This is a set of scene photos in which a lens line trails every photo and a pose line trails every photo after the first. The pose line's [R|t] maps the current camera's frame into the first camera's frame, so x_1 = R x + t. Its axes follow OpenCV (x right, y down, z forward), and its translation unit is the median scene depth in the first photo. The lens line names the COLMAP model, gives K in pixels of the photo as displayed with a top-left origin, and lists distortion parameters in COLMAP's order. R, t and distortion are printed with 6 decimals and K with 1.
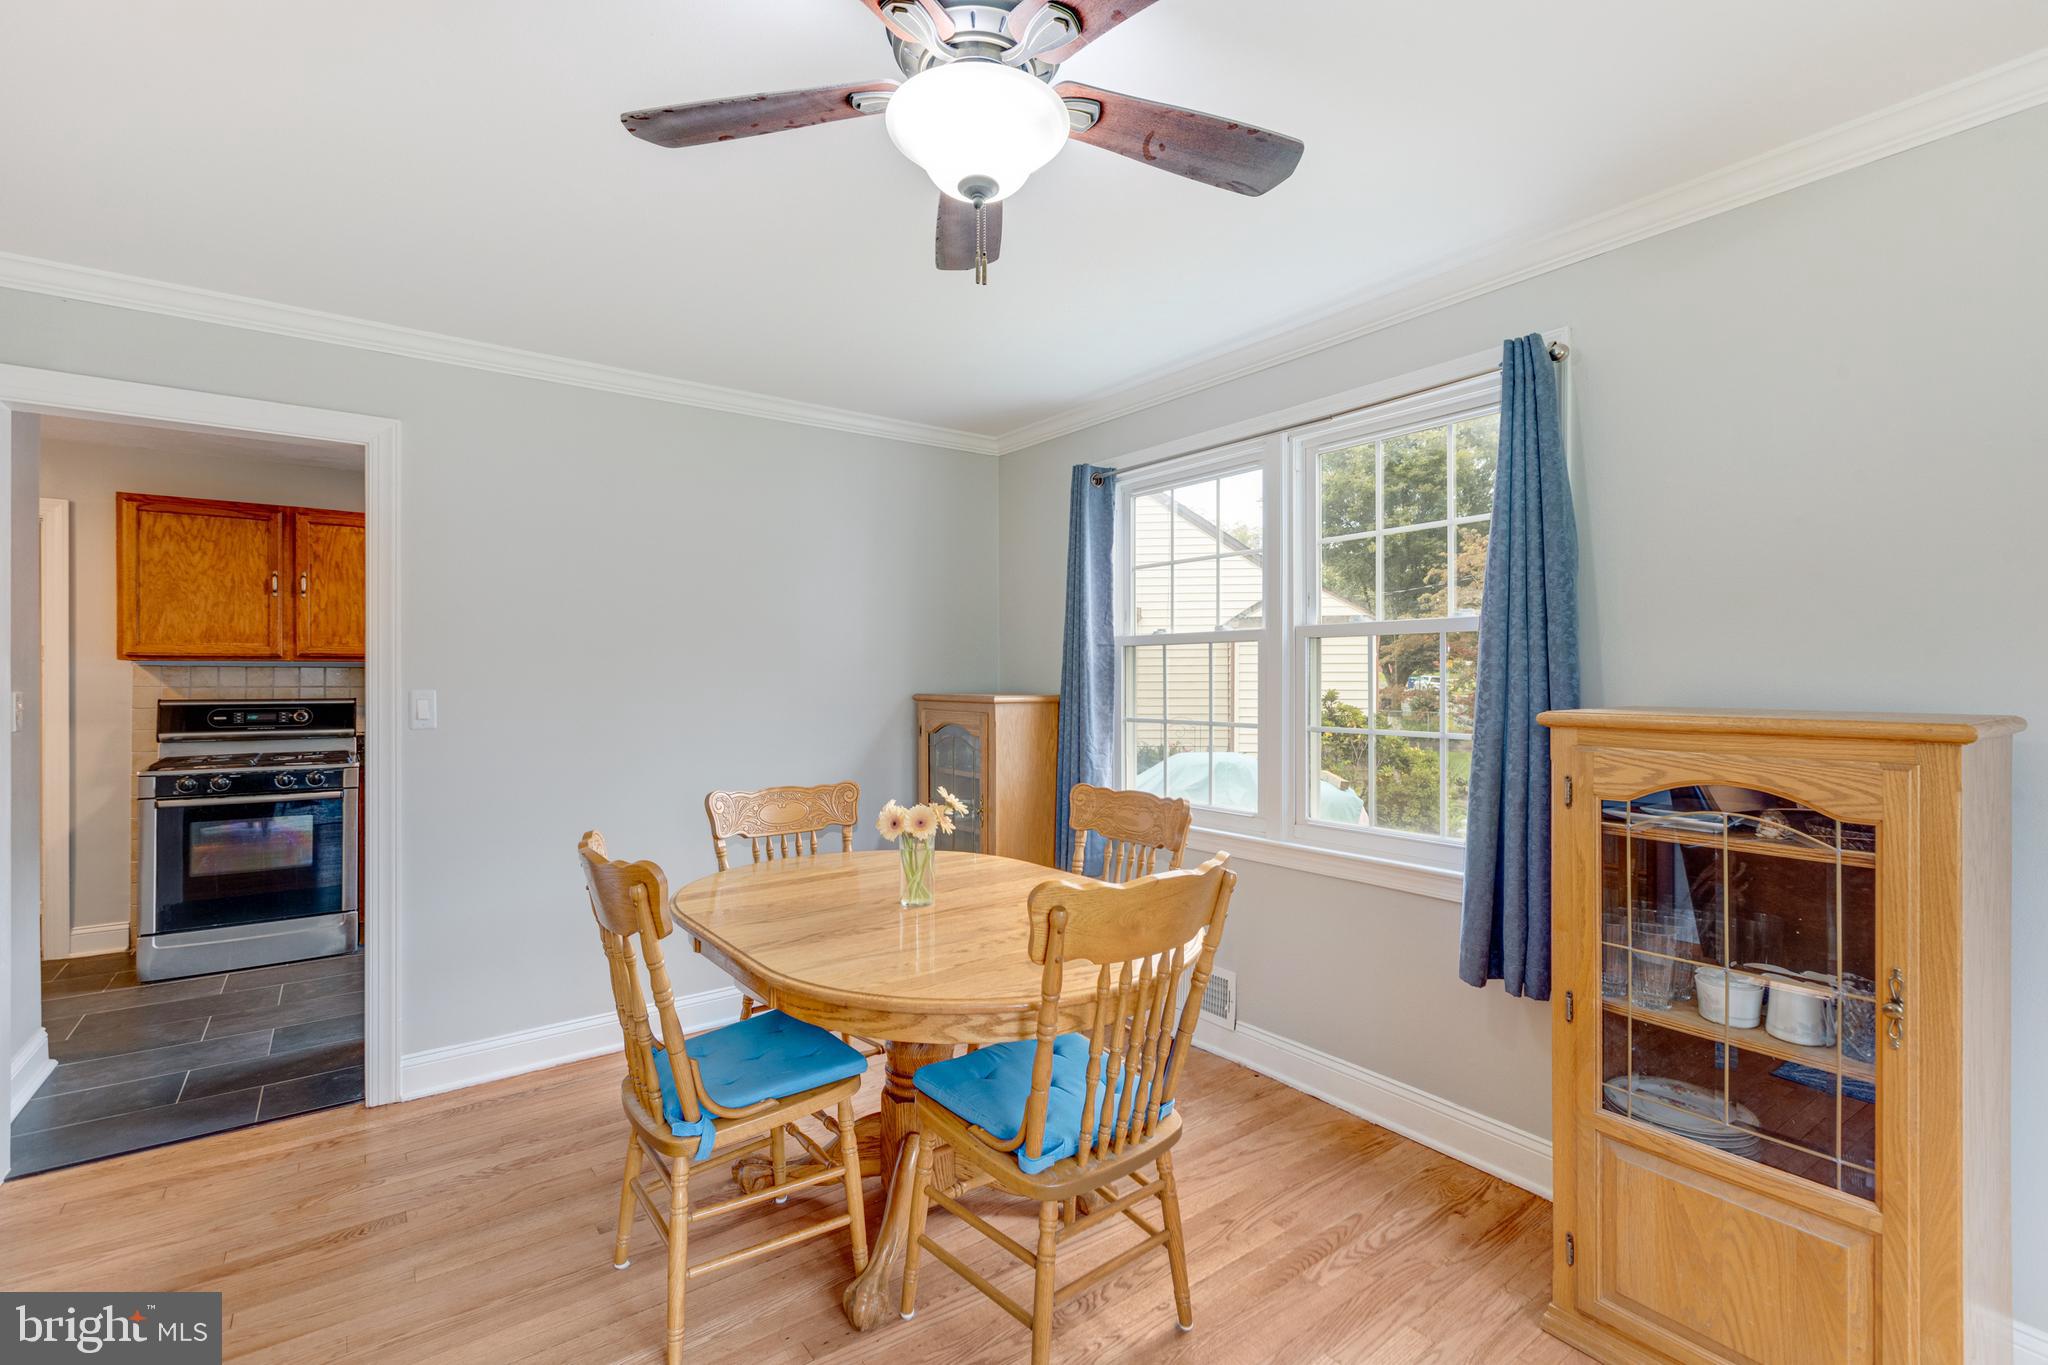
lens RADIAL K [[905.4, 0, 1024.5], [0, 905.4, 679.0], [0, 0, 1]] dist [0.003313, -0.001688]
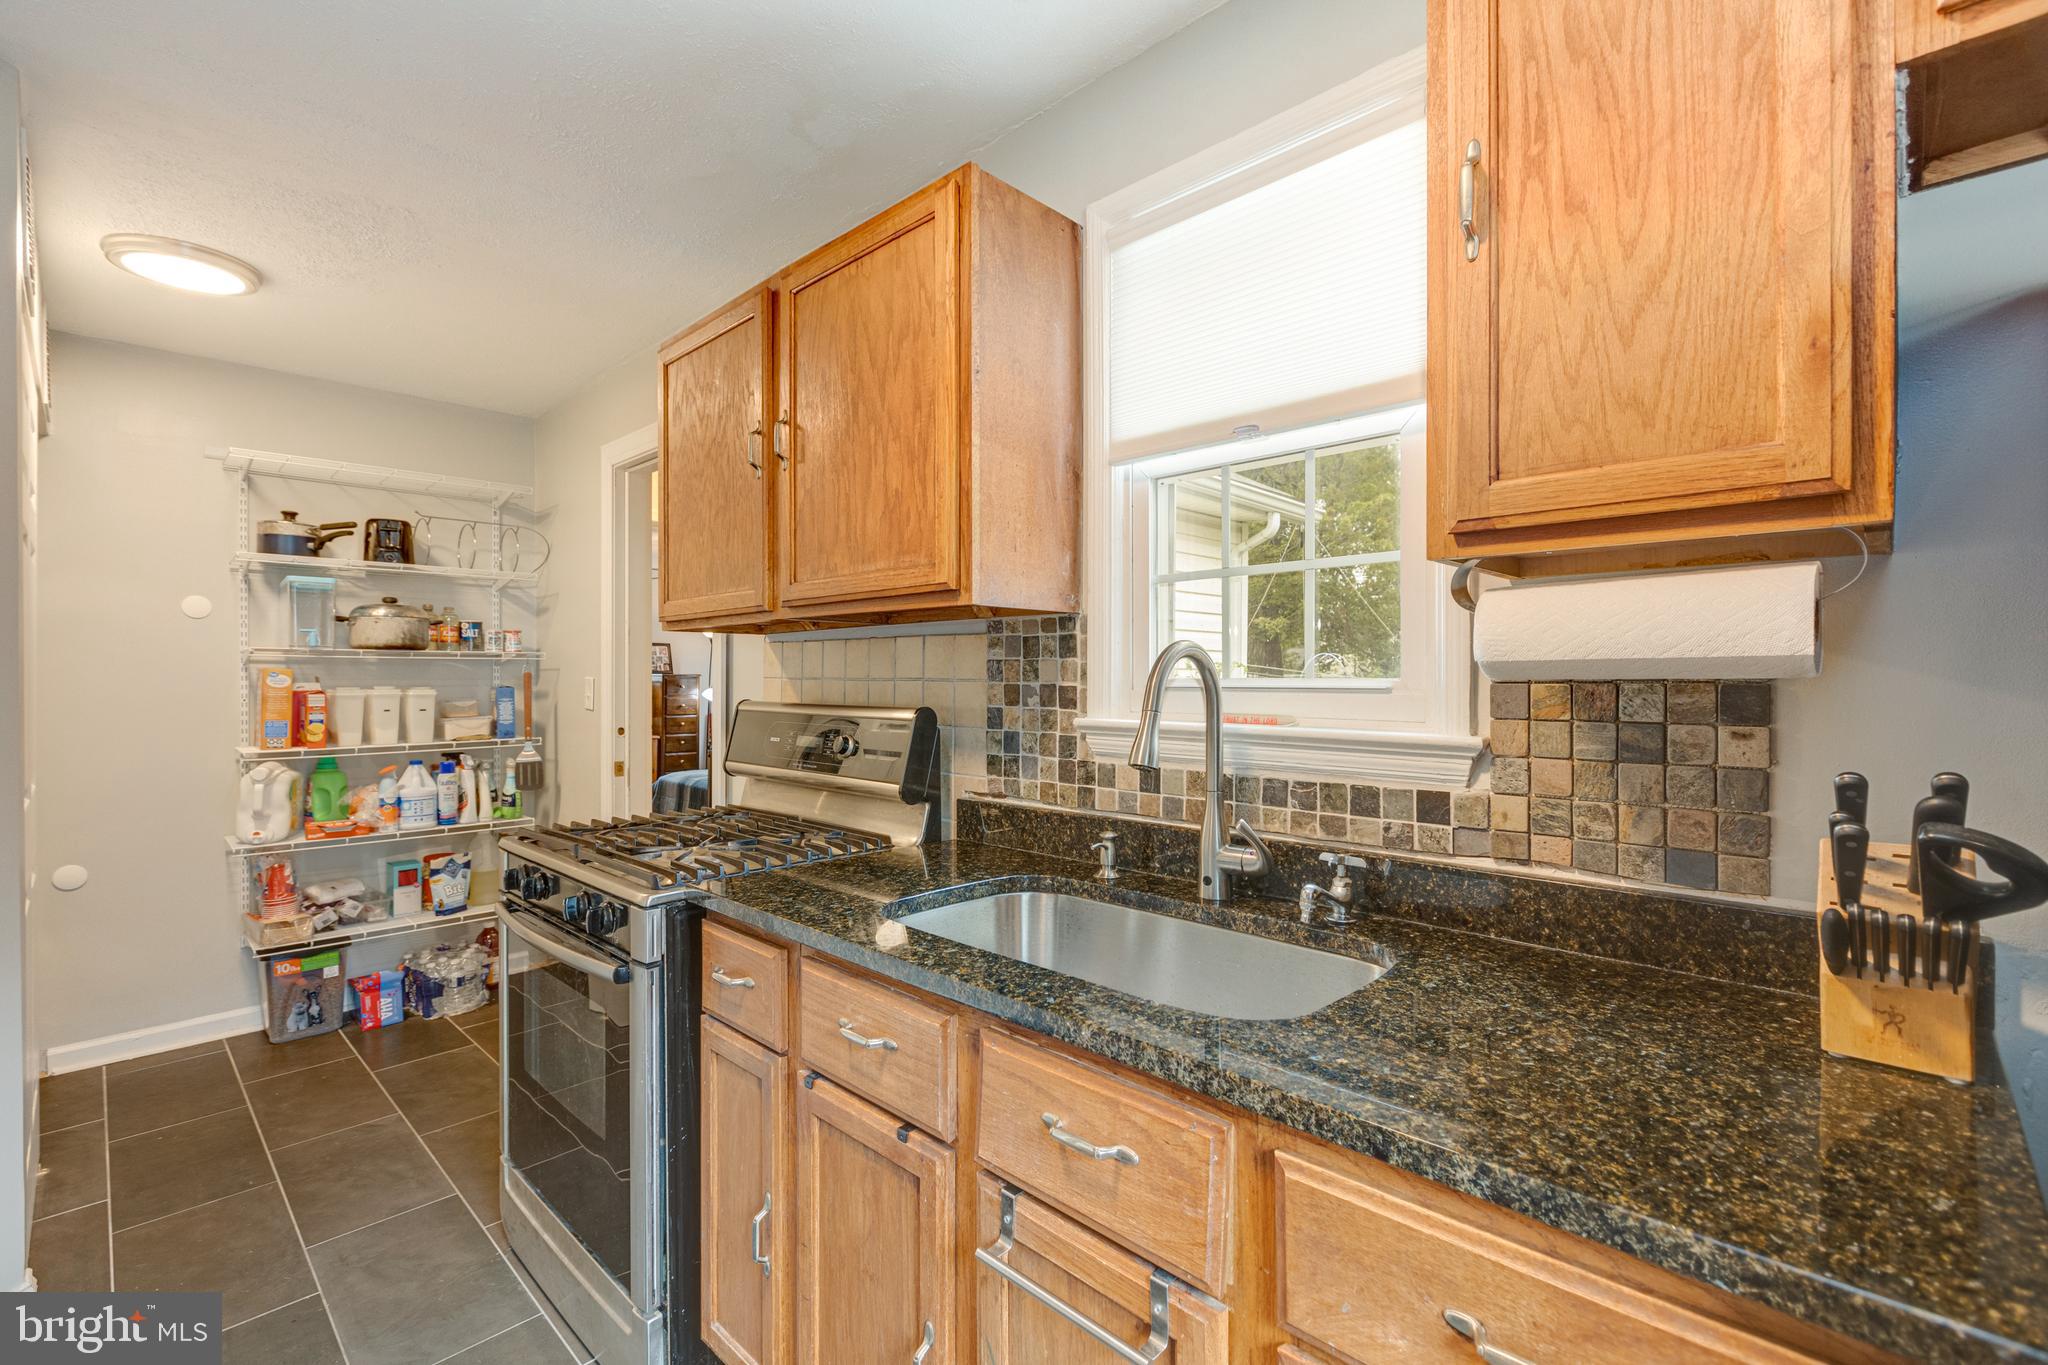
lens RADIAL K [[905.4, 0, 1010.4], [0, 905.4, 665.3], [0, 0, 1]] dist [0.003313, -0.001688]
pose [[0.157477, -0.018264, -0.987354, -0.700232], [-0.005299, 0.999799, -0.019339, 0.020249], [0.987508, 0.008278, 0.157349, 2.059689]]
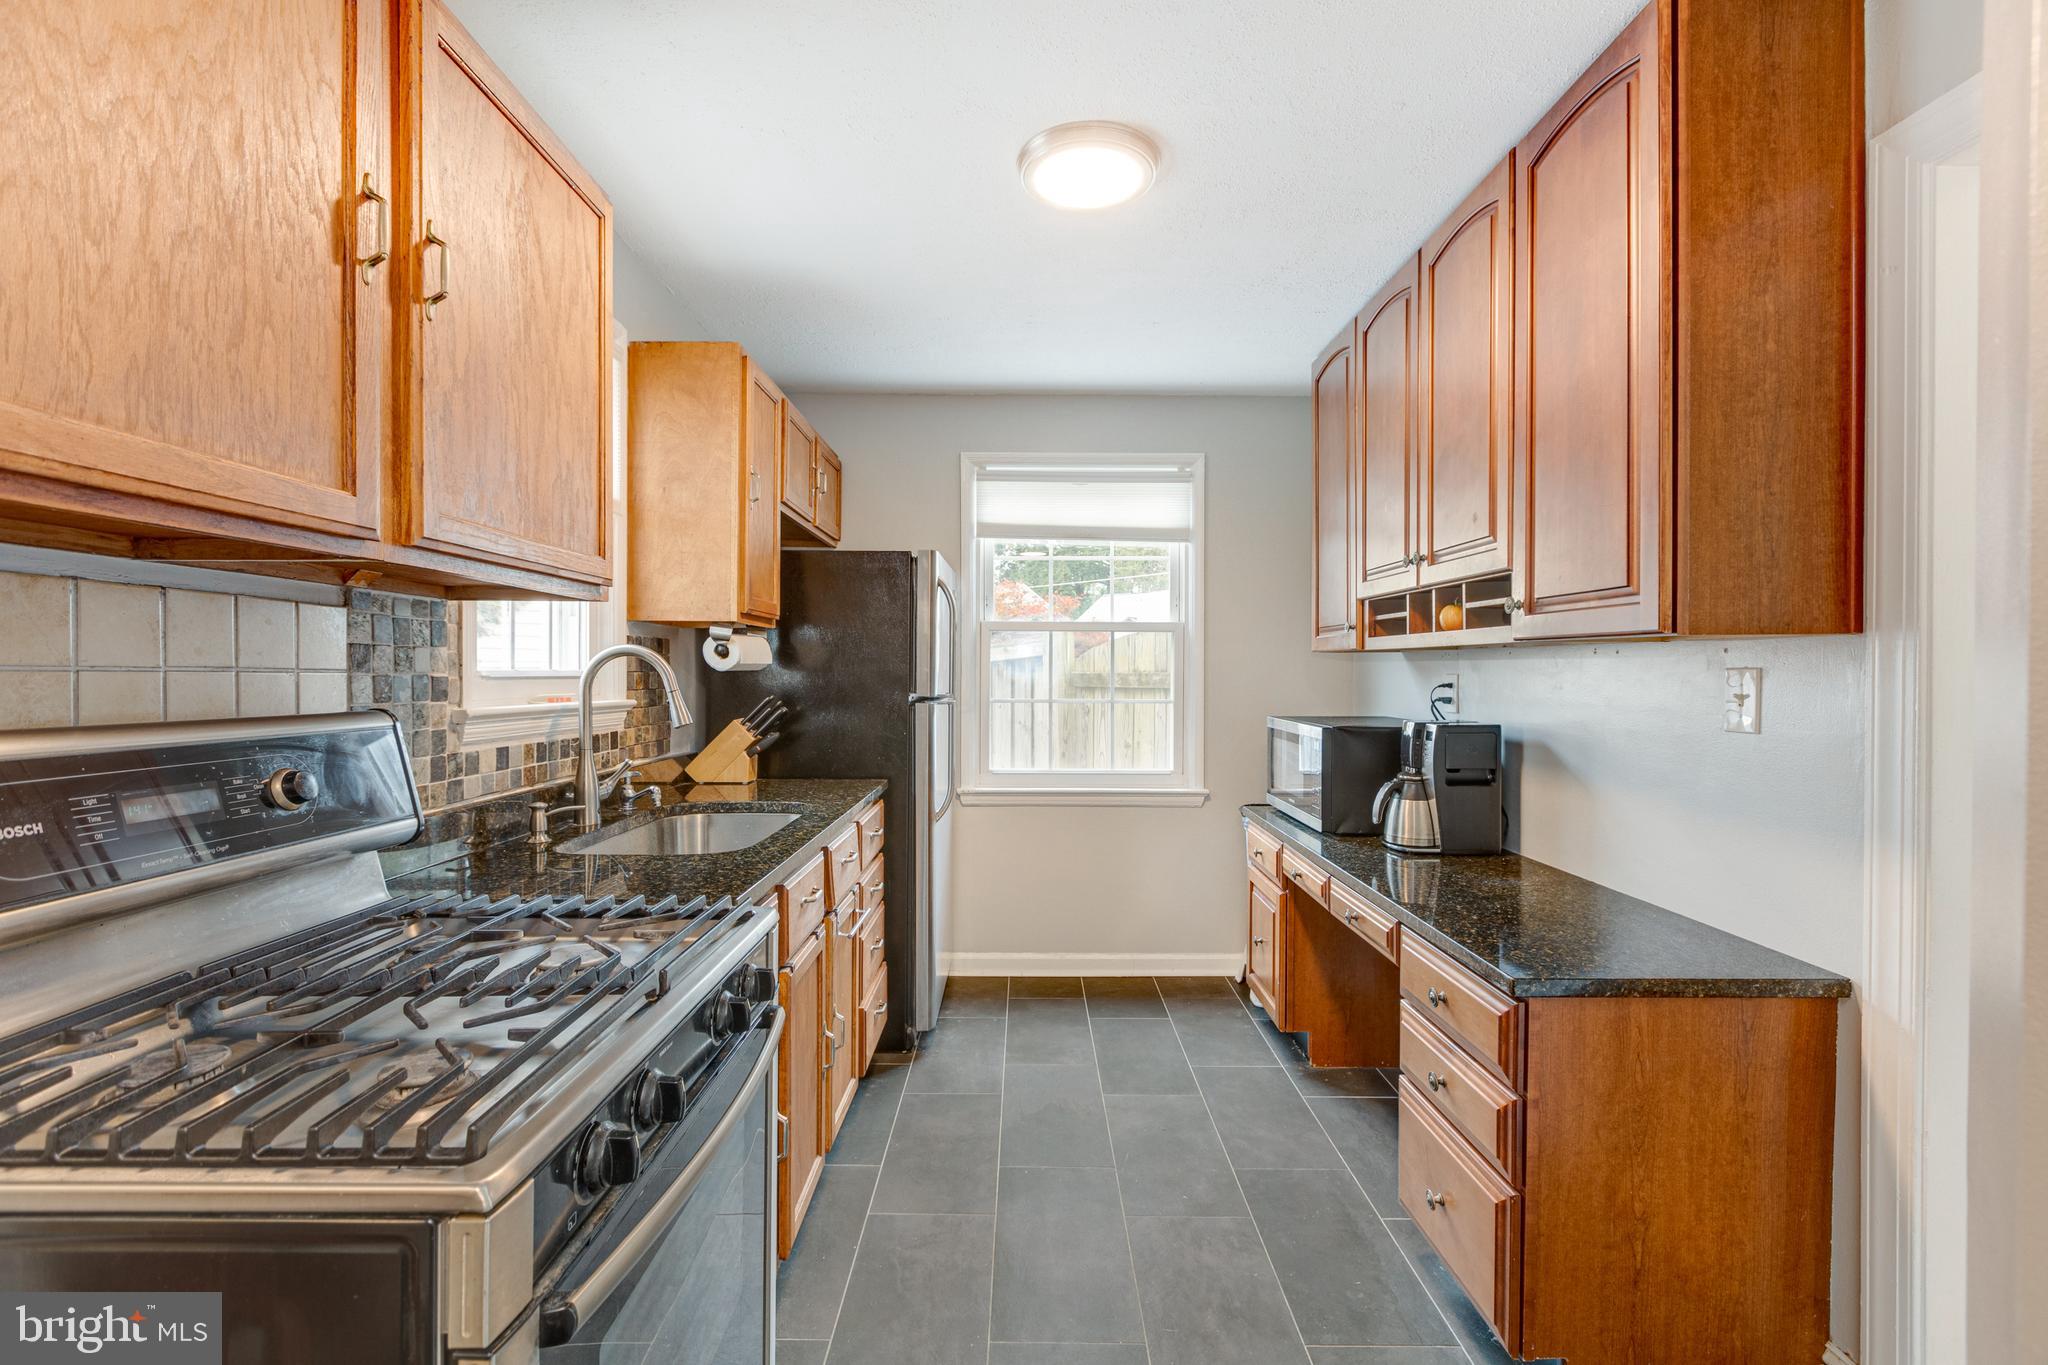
lens RADIAL K [[905.4, 0, 1023.0], [0, 905.4, 678.2], [0, 0, 1]] dist [0.003313, -0.001688]
pose [[0.599915, -0.002712, 0.800059, -1.786174], [-0.001962, 0.999986, 0.004861, 0.019246], [-0.800062, -0.004486, 0.599901, 1.406379]]
